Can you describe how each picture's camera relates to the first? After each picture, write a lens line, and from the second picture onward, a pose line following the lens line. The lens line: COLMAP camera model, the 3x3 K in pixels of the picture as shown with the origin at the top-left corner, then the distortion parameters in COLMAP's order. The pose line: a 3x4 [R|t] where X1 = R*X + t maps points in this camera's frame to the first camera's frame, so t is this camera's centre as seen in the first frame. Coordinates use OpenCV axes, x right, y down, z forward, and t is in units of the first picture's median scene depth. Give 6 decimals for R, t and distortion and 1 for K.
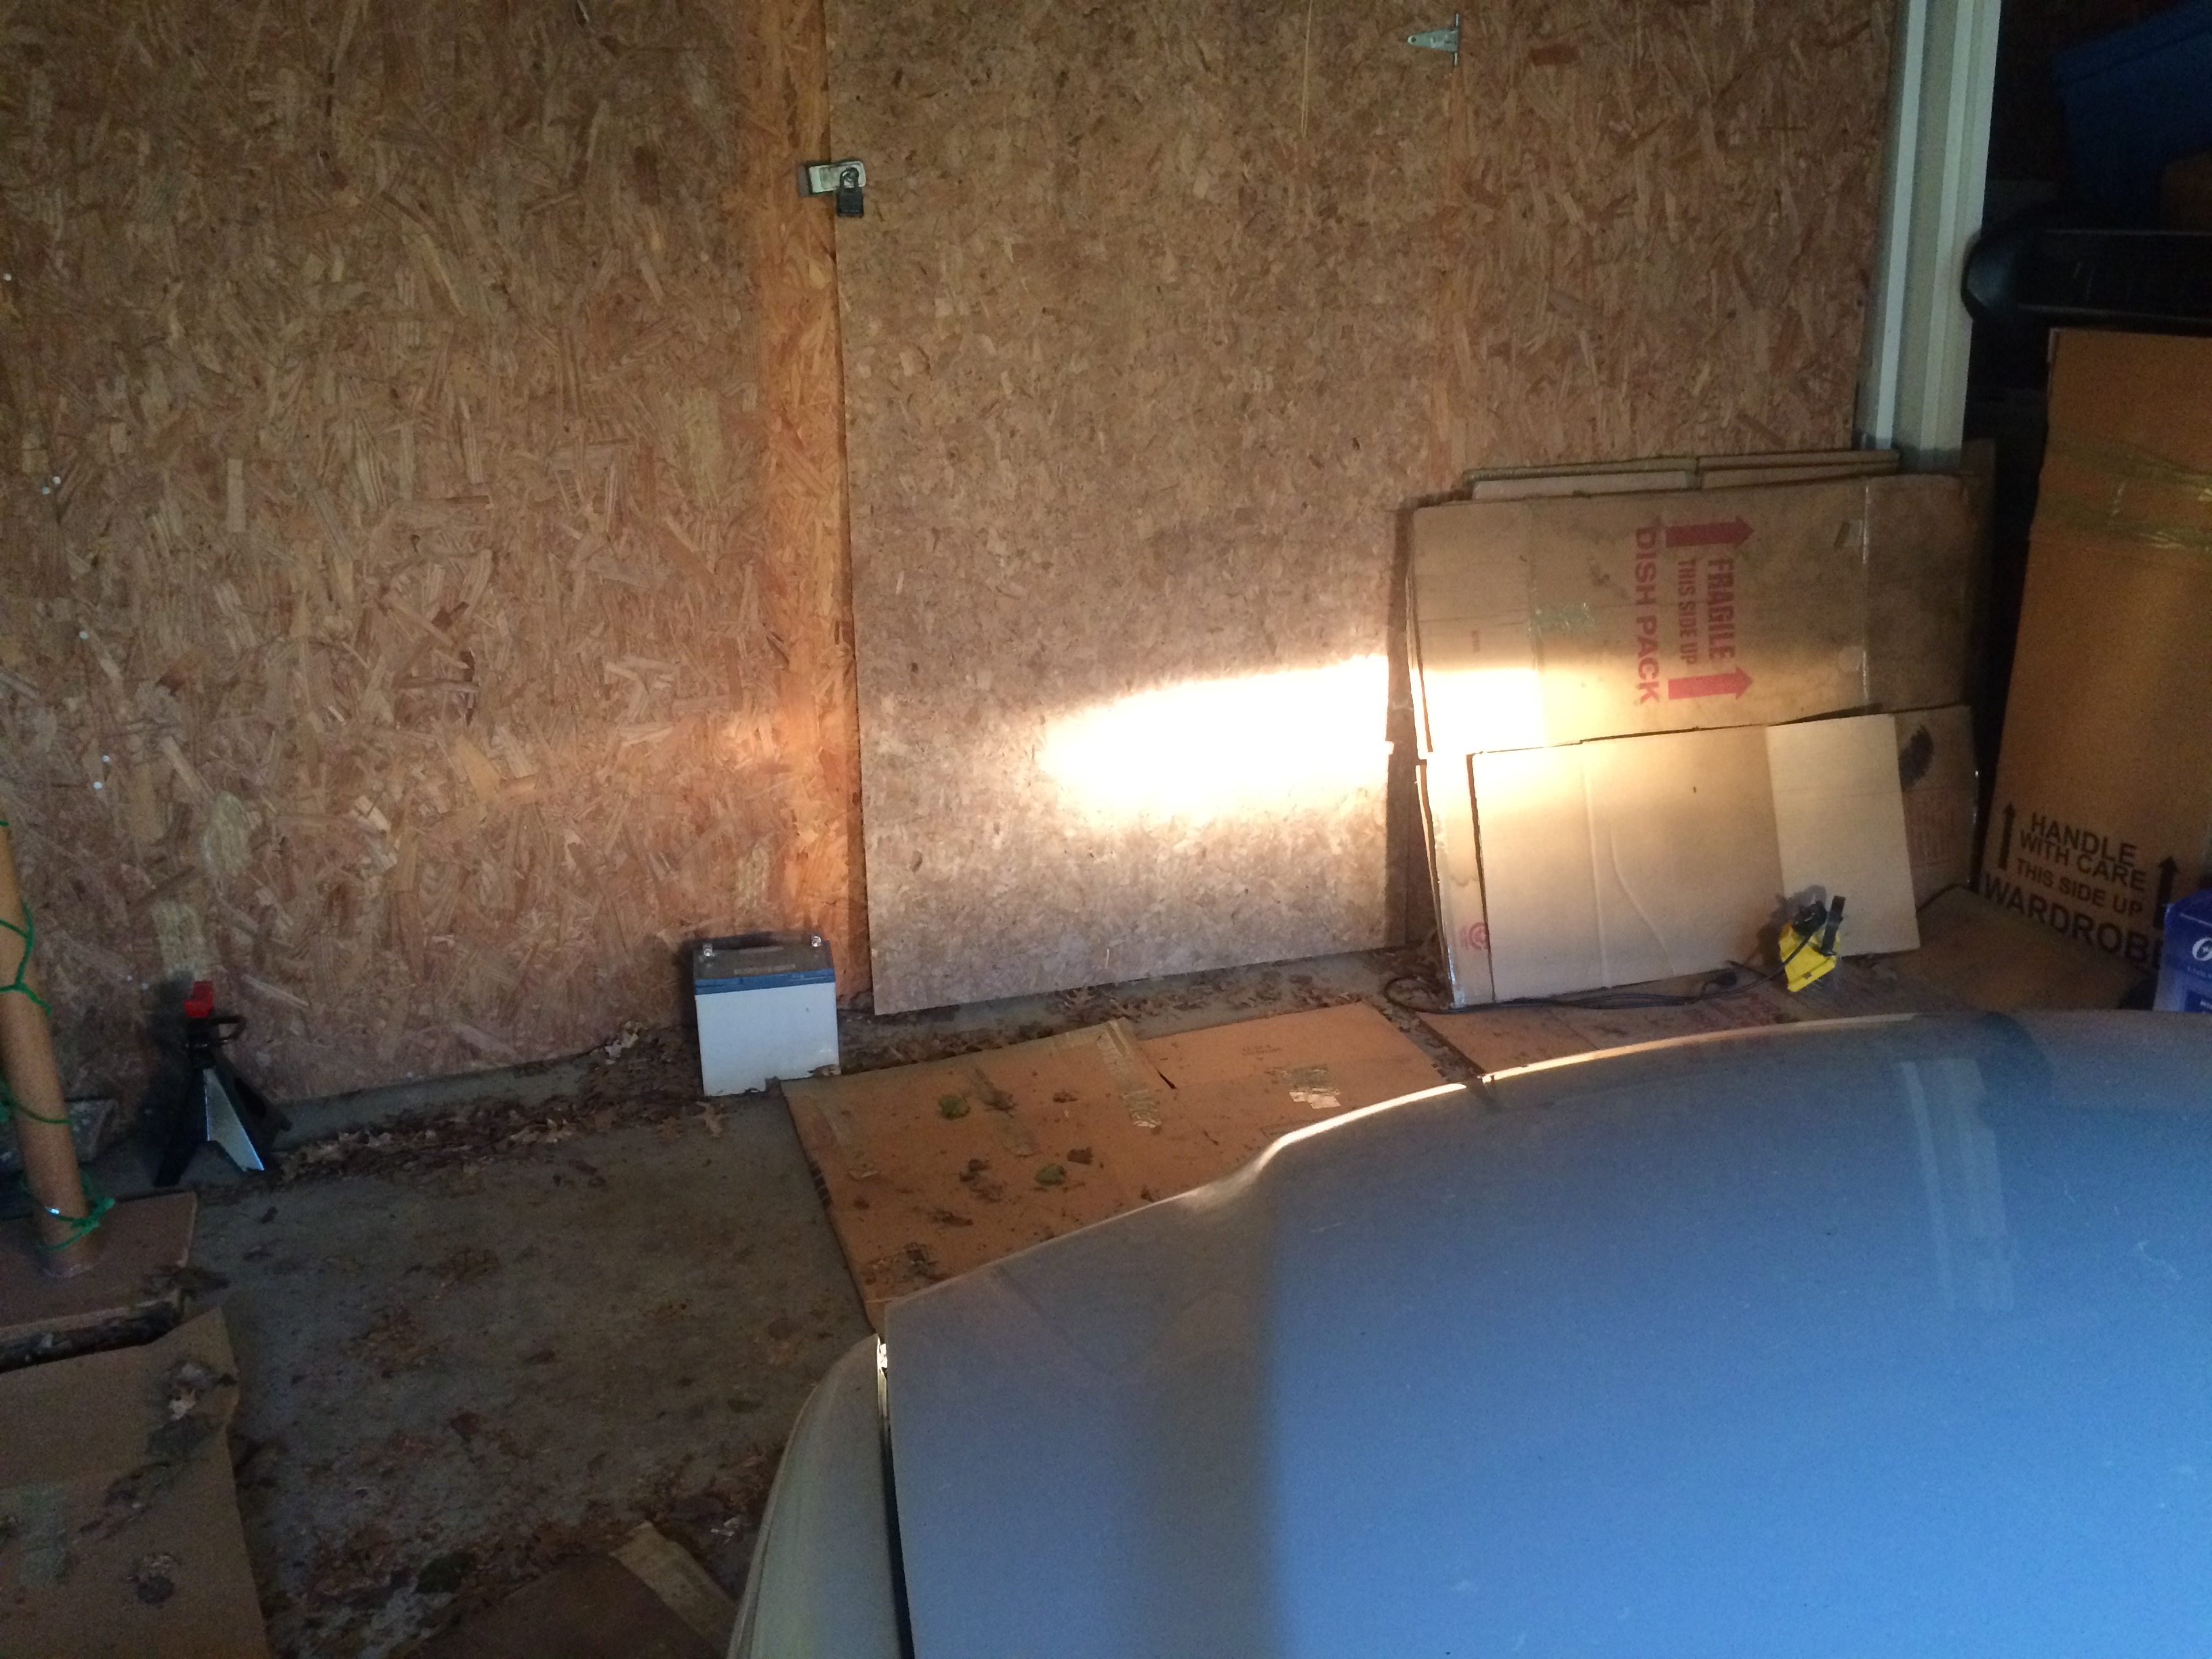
lens RADIAL K [[1866.2, 0, 1106.1], [0, 1866.2, 825.5], [0, 0, 1]] dist [0.093168, -0.112463]
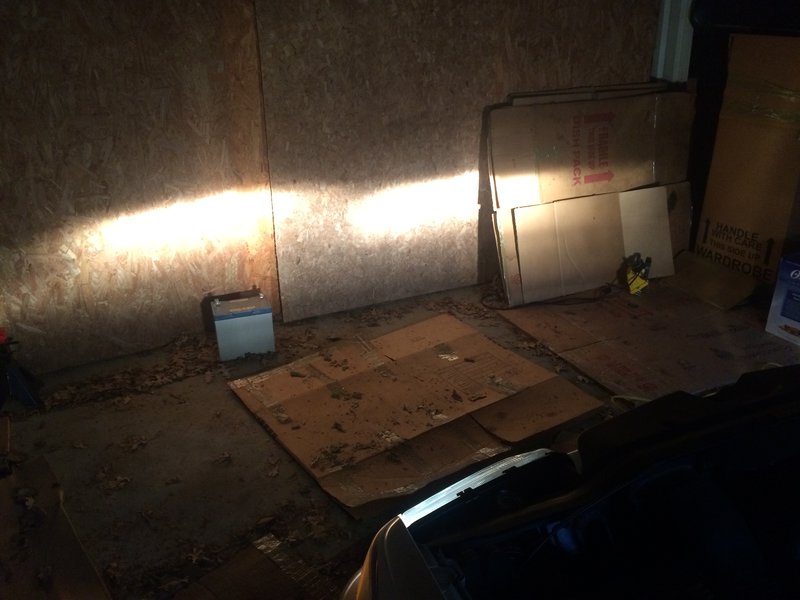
lens RADIAL K [[674.9, 0, 398.4], [0, 674.9, 296.0], [0, 0, 1]] dist [0.093168, -0.112463]
pose [[0.992189, -0.050294, 0.114152, -0.077405], [0.037943, 0.993438, 0.107898, -0.026813], [-0.118830, -0.102724, 0.987587, 0.099248]]
